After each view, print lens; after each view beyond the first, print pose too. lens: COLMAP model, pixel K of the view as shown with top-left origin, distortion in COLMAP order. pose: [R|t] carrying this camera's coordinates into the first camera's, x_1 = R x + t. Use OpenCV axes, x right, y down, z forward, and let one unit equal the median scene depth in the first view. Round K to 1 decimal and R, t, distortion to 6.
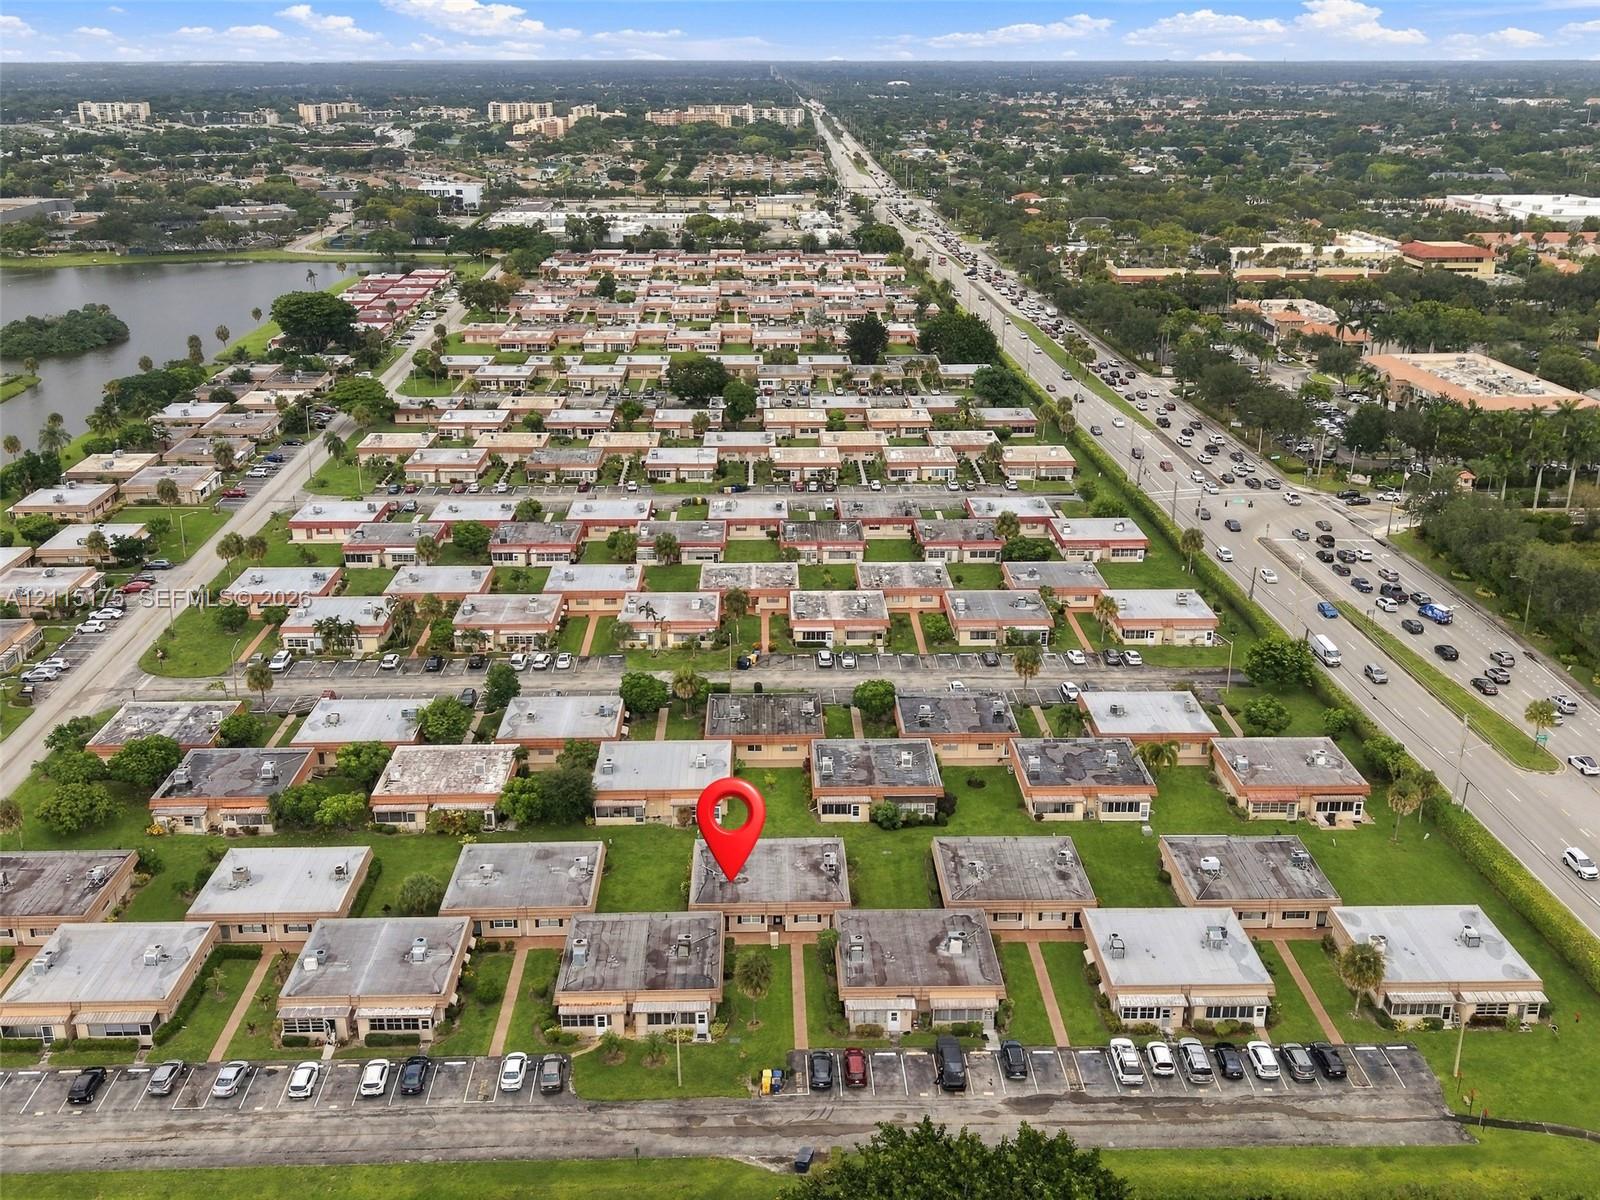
lens RADIAL K [[1521.3, 0, 804.7], [0, 1521.3, 601.7], [0, 0, 1]] dist [0.177675, -0.509175]
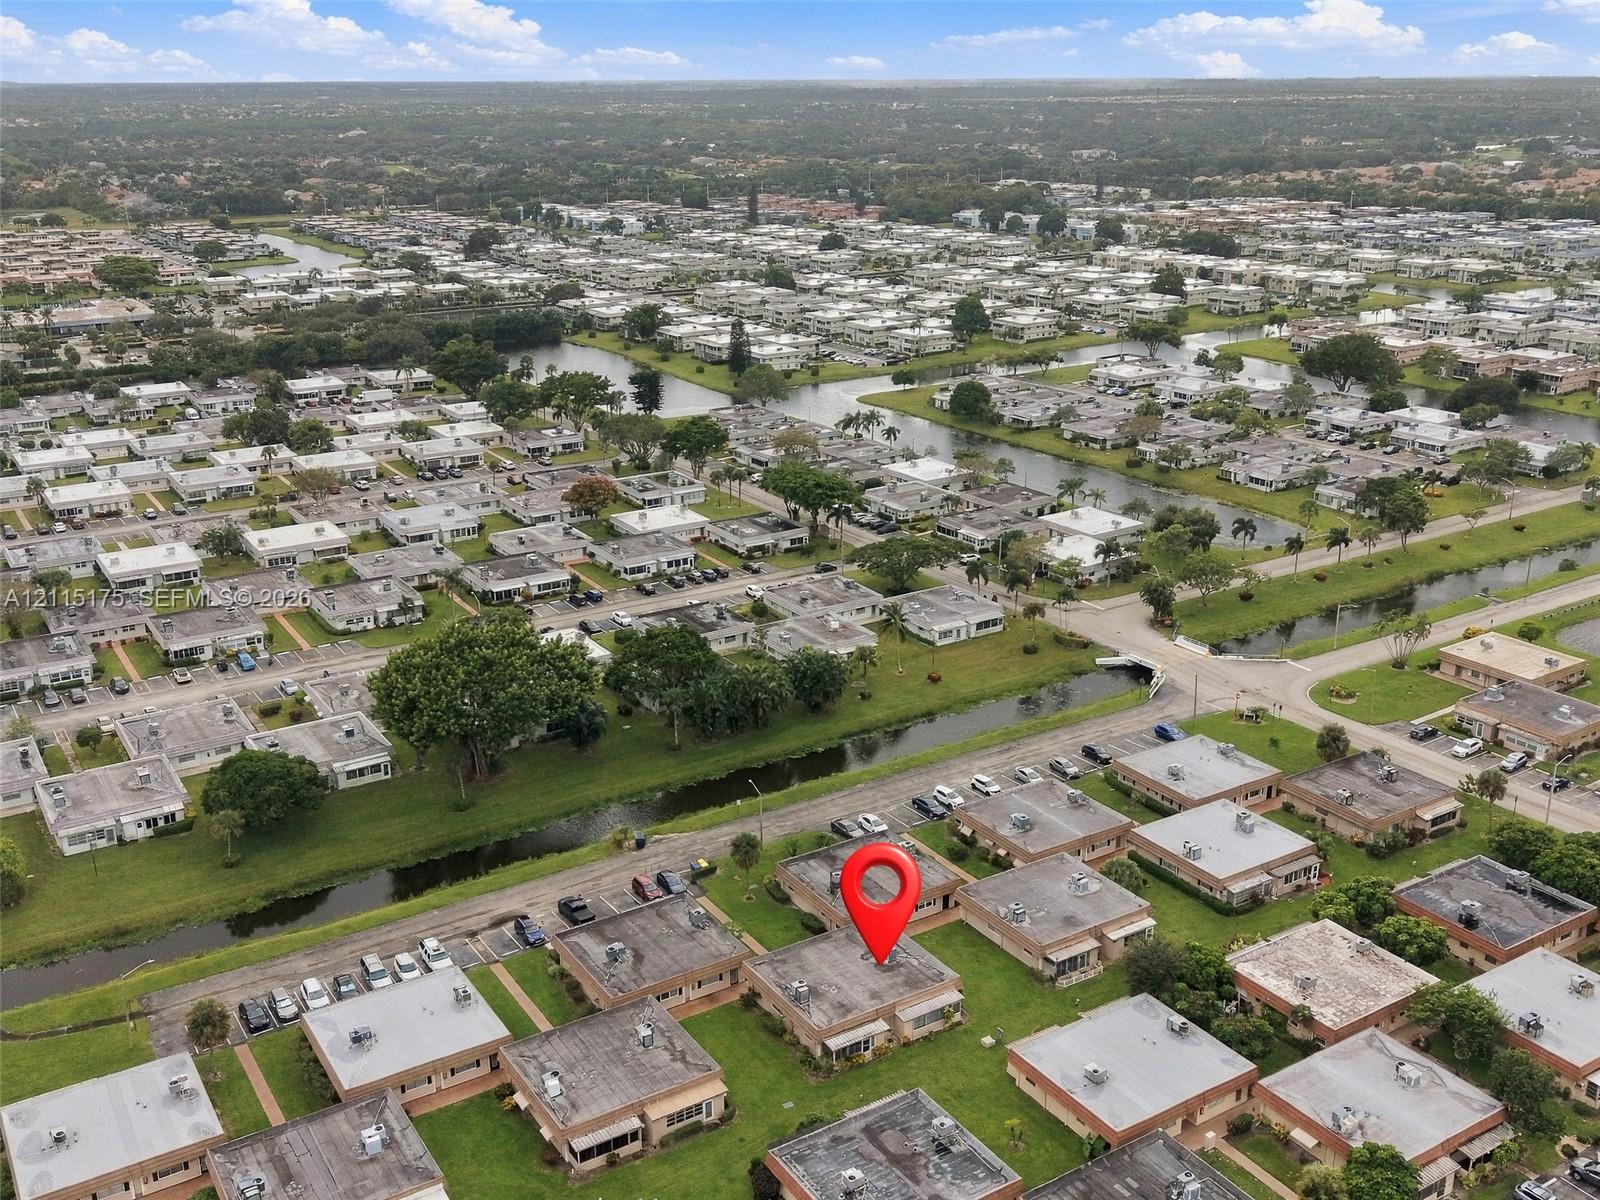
lens RADIAL K [[1521.3, 0, 804.7], [0, 1521.3, 601.7], [0, 0, 1]] dist [0.177675, -0.509175]
pose [[-0.859139, 0.166977, -0.483734, 0.180347], [-0.168550, 0.800195, 0.575568, -0.231320], [0.483188, 0.576026, -0.659335, 0.647330]]
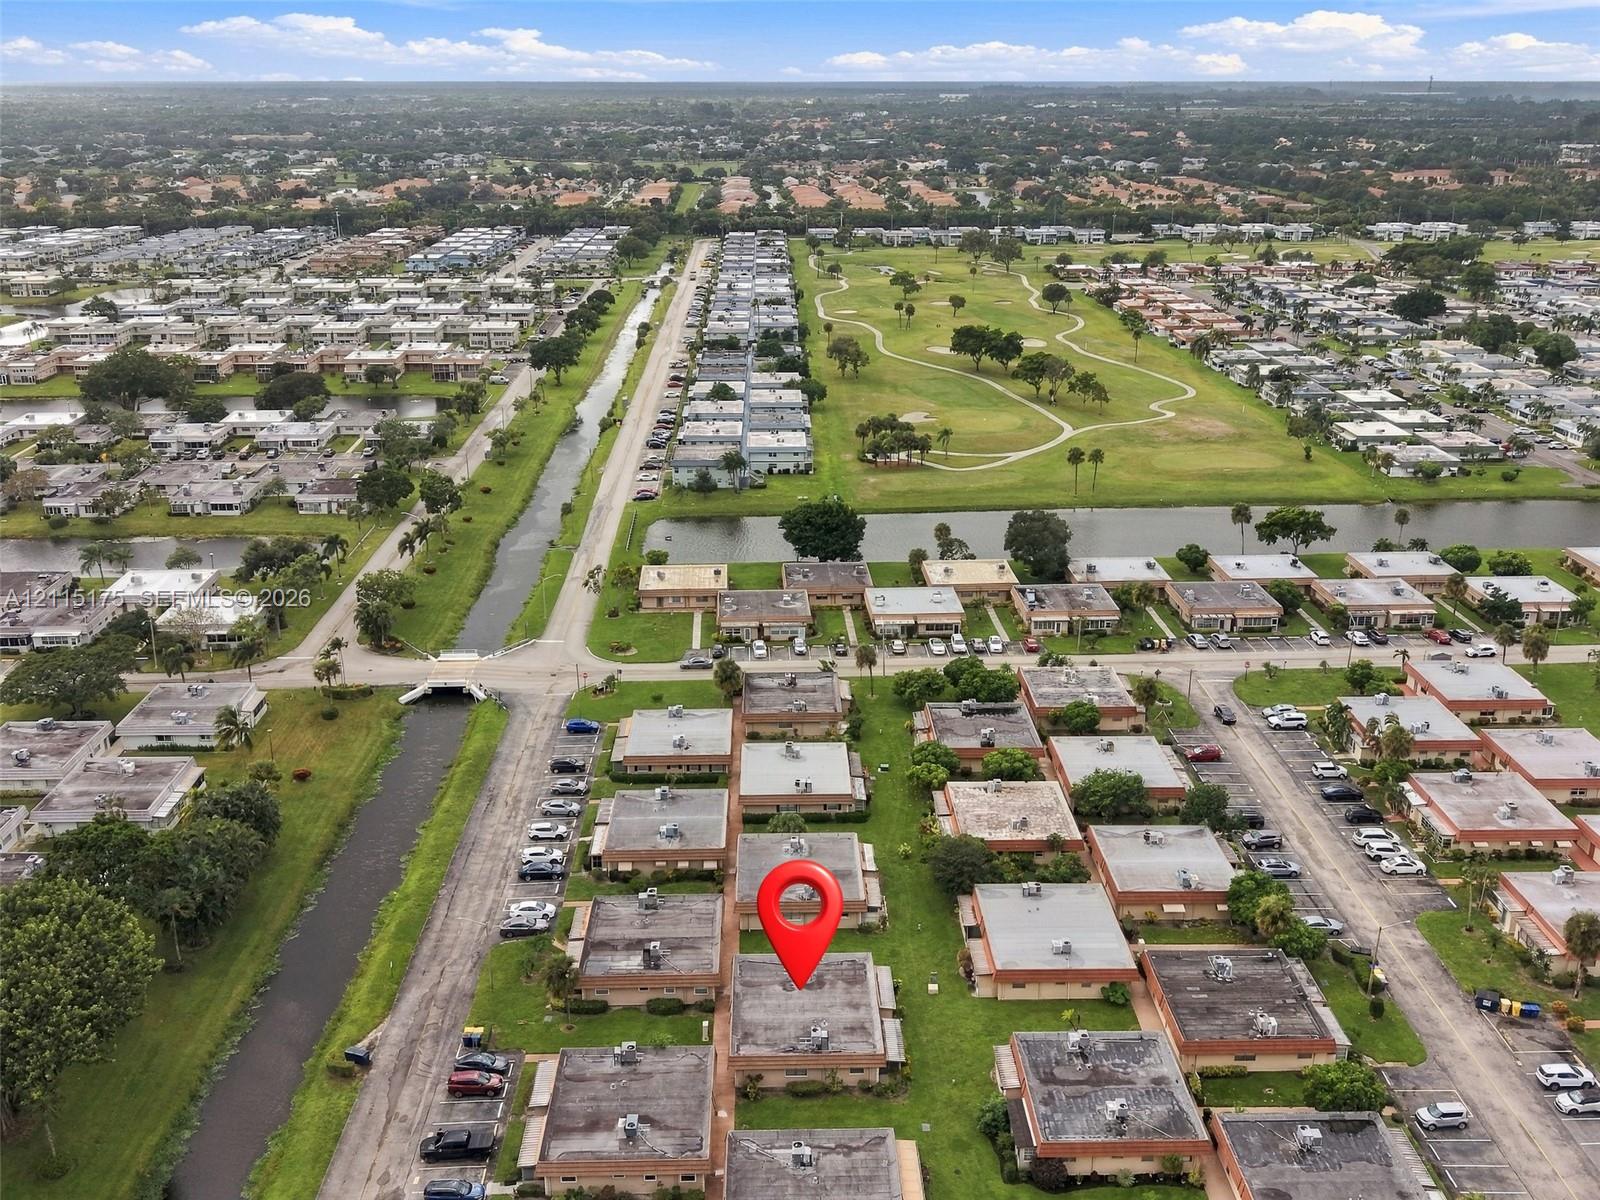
lens RADIAL K [[1521.3, 0, 804.7], [0, 1521.3, 601.7], [0, 0, 1]] dist [0.177675, -0.509175]
pose [[-0.007795, 0.320683, -0.947154, 0.327797], [-0.333495, 0.892122, 0.304795, -0.132574], [0.942720, 0.318247, 0.099992, 0.371081]]
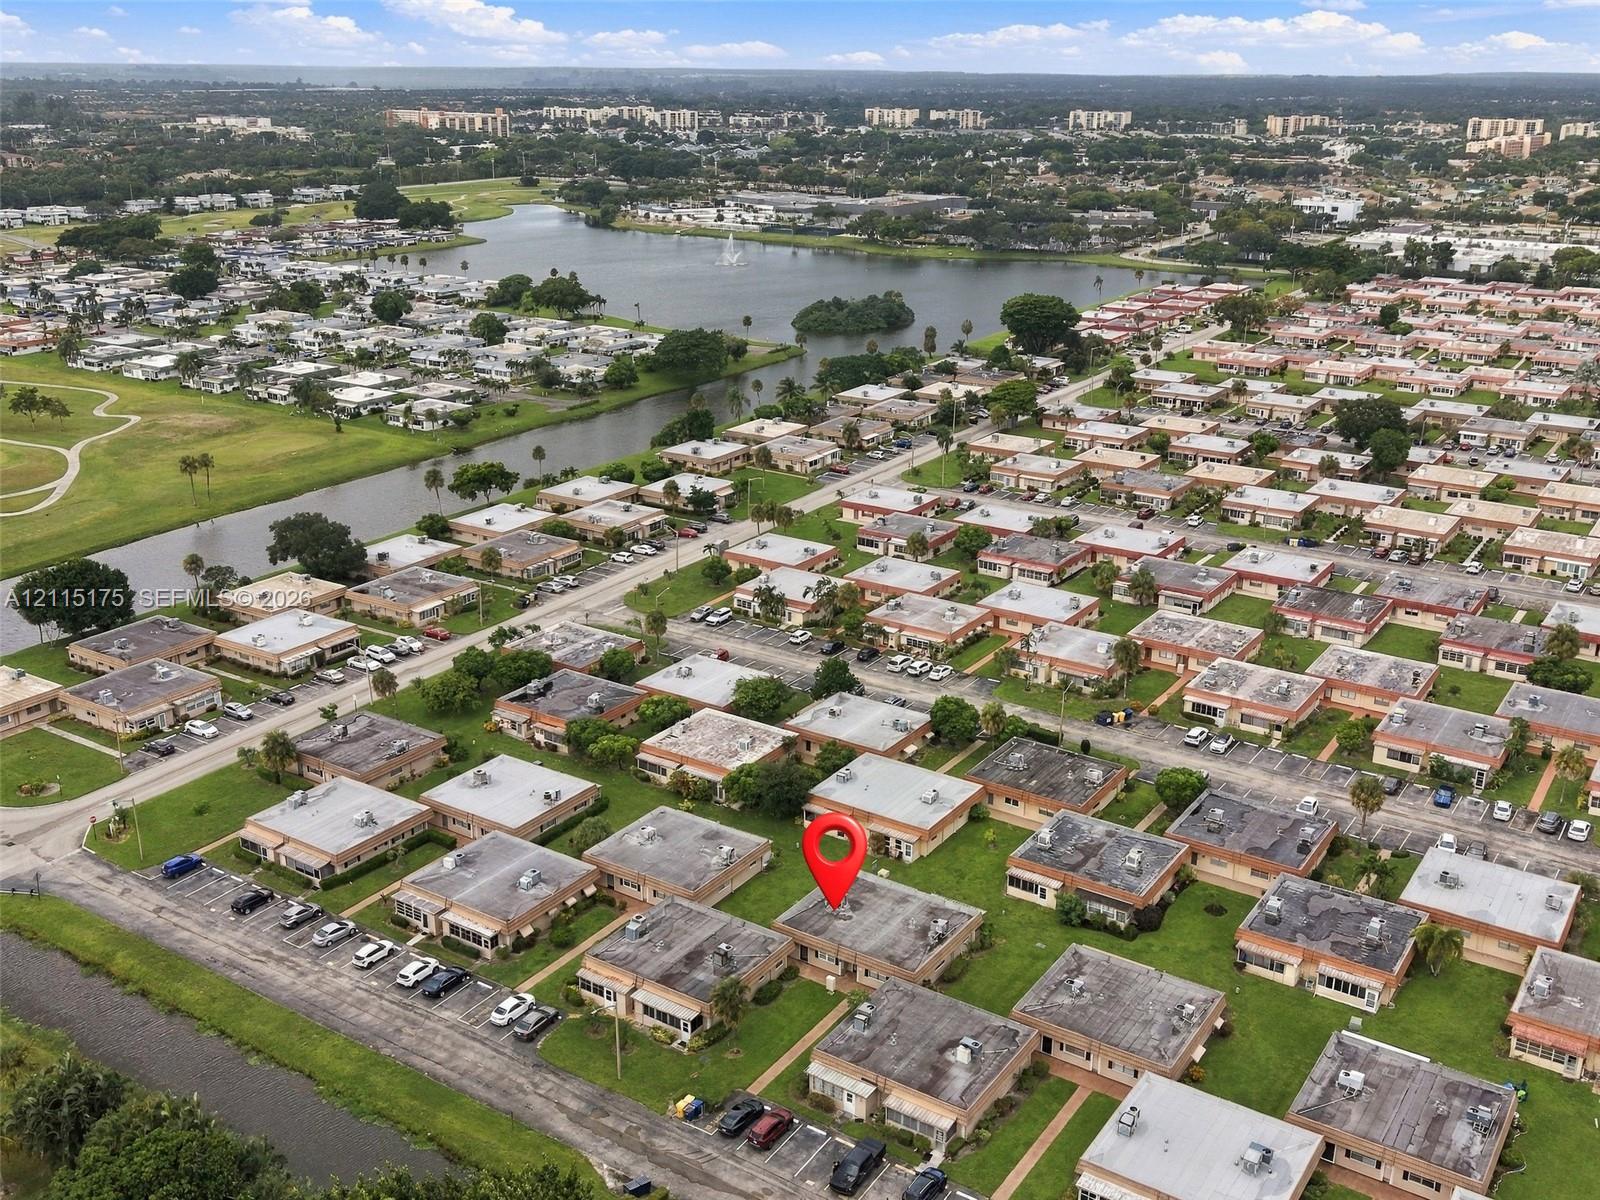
lens RADIAL K [[1521.3, 0, 804.7], [0, 1521.3, 601.7], [0, 0, 1]] dist [0.177675, -0.509175]
pose [[0.815522, 0.194638, -0.545014, 0.186419], [-0.198573, 0.978685, 0.052381, -0.025387], [0.543592, 0.065507, 0.836789, 0.073051]]
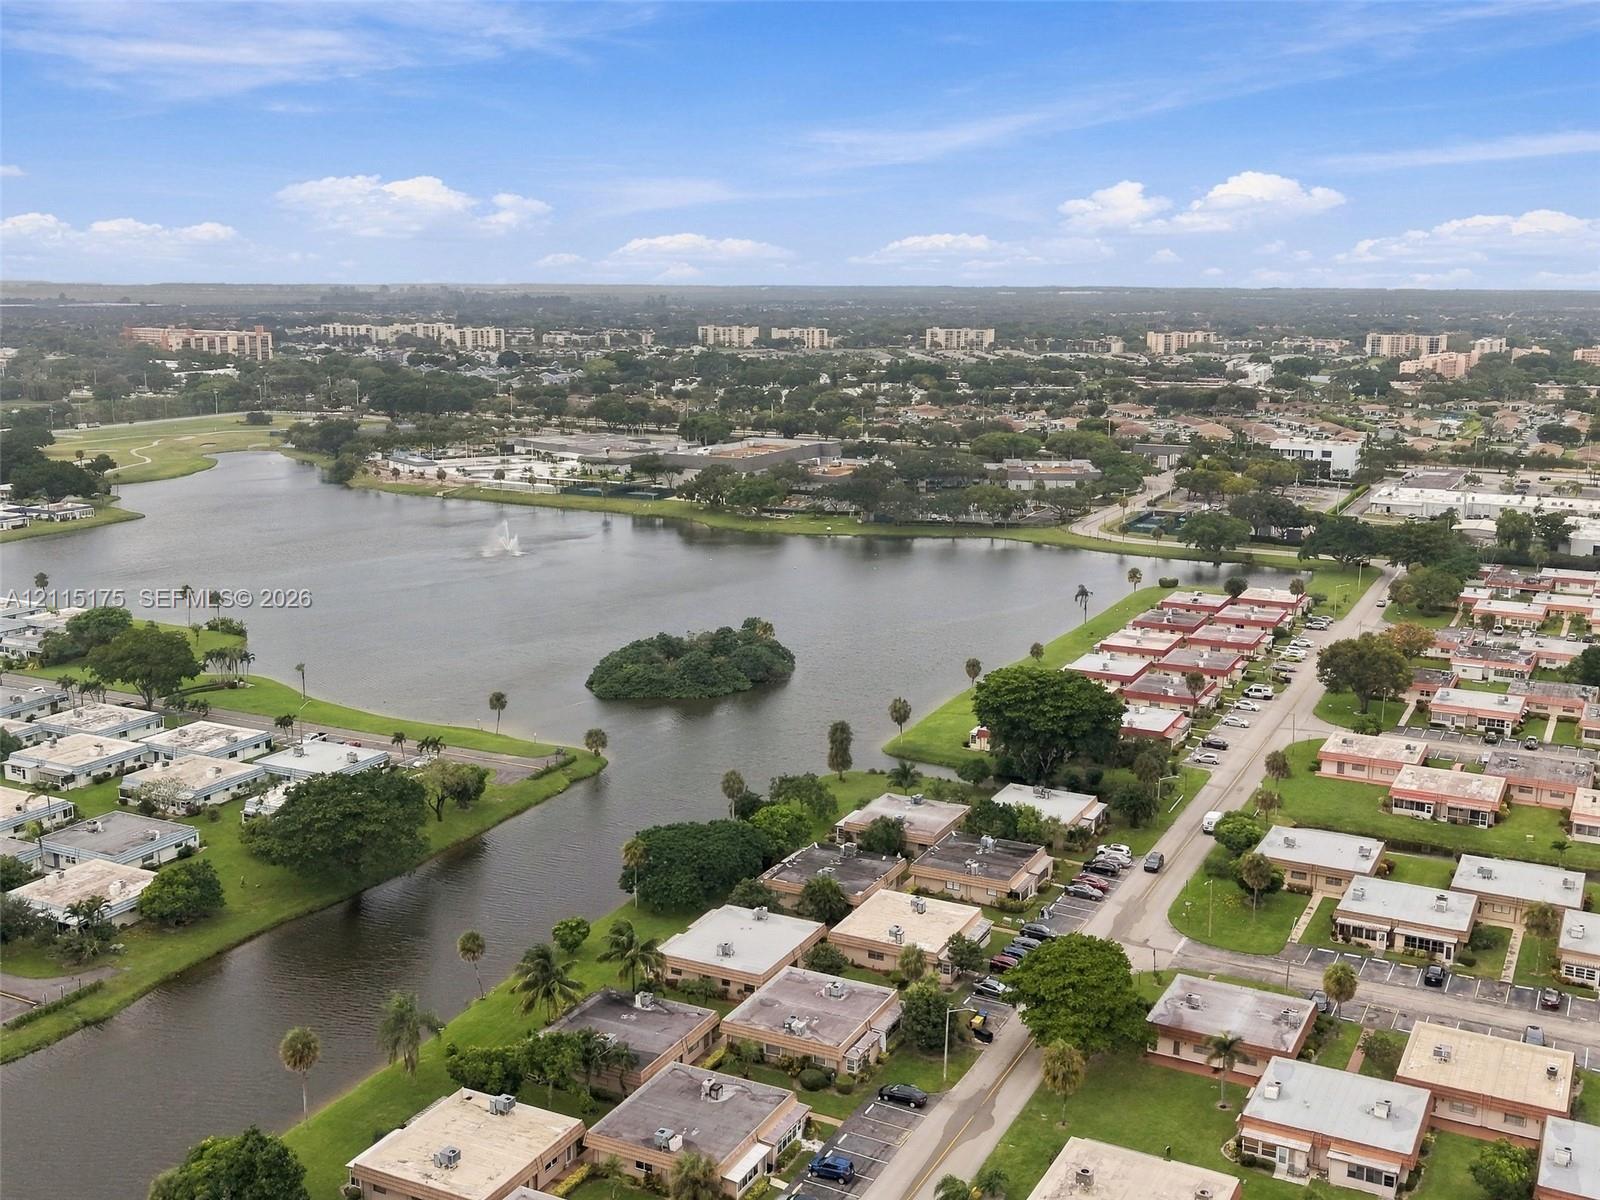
lens RADIAL K [[1607.7, 0, 800.0], [0, 1607.7, 600.0], [0, 0, 1]] dist [0.195907, -0.586334]
pose [[0.869247, 0.099596, -0.484242, -0.144925], [-0.170310, 0.979867, -0.104185, -0.180767], [0.464117, 0.173033, 0.868709, 0.548309]]
